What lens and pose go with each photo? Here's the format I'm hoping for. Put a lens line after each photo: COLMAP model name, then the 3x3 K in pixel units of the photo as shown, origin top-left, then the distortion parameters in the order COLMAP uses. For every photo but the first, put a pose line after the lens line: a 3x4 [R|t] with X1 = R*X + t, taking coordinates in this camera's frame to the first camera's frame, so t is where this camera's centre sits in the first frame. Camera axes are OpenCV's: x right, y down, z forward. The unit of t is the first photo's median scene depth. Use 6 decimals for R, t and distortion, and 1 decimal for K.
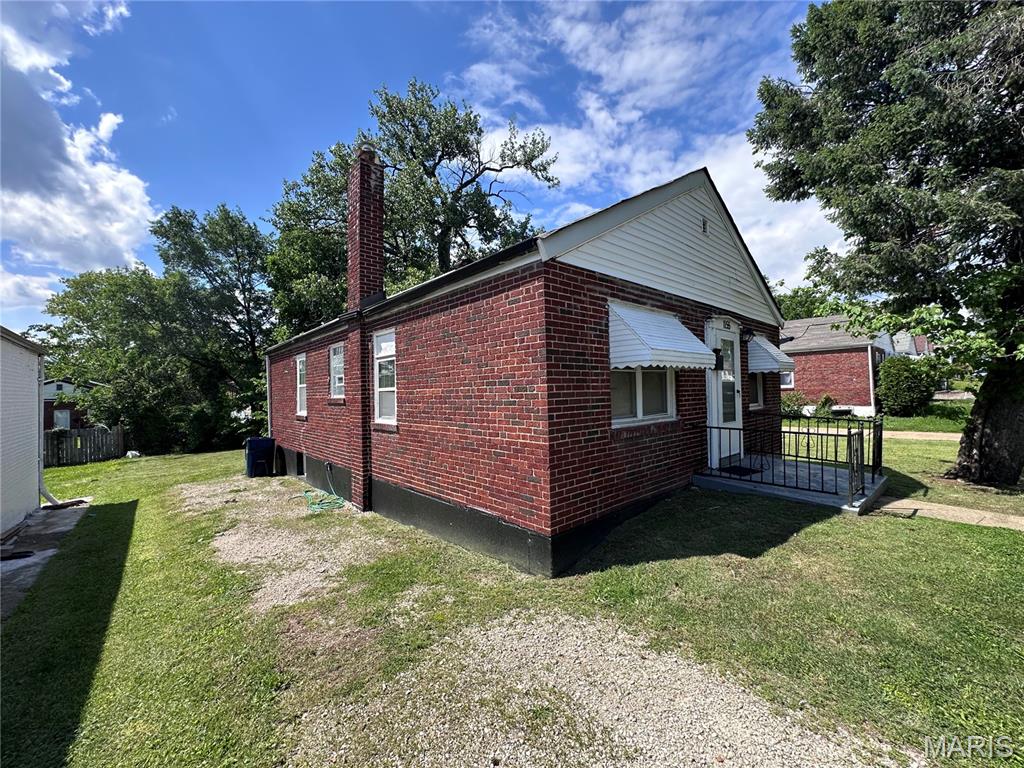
lens RADIAL K [[410.7, 0, 511.2], [0, 410.7, 386.7], [0, 0, 1]] dist [-0.001239, -0.000045]
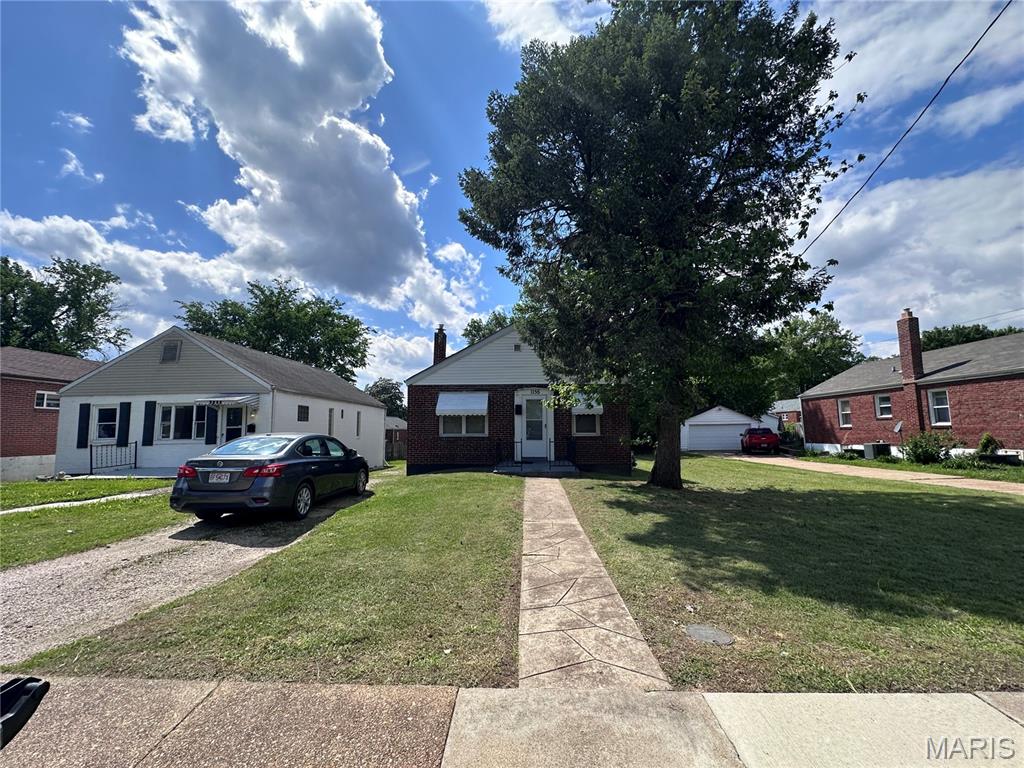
lens RADIAL K [[410.7, 0, 512.1], [0, 410.7, 387.9], [0, 0, 1]] dist [-0.001239, -0.000045]
pose [[0.728140, -0.042582, -0.684104, 2.379182], [-0.005414, 0.997680, -0.067864, -0.042077], [0.685407, 0.053118, 0.726220, -0.712351]]
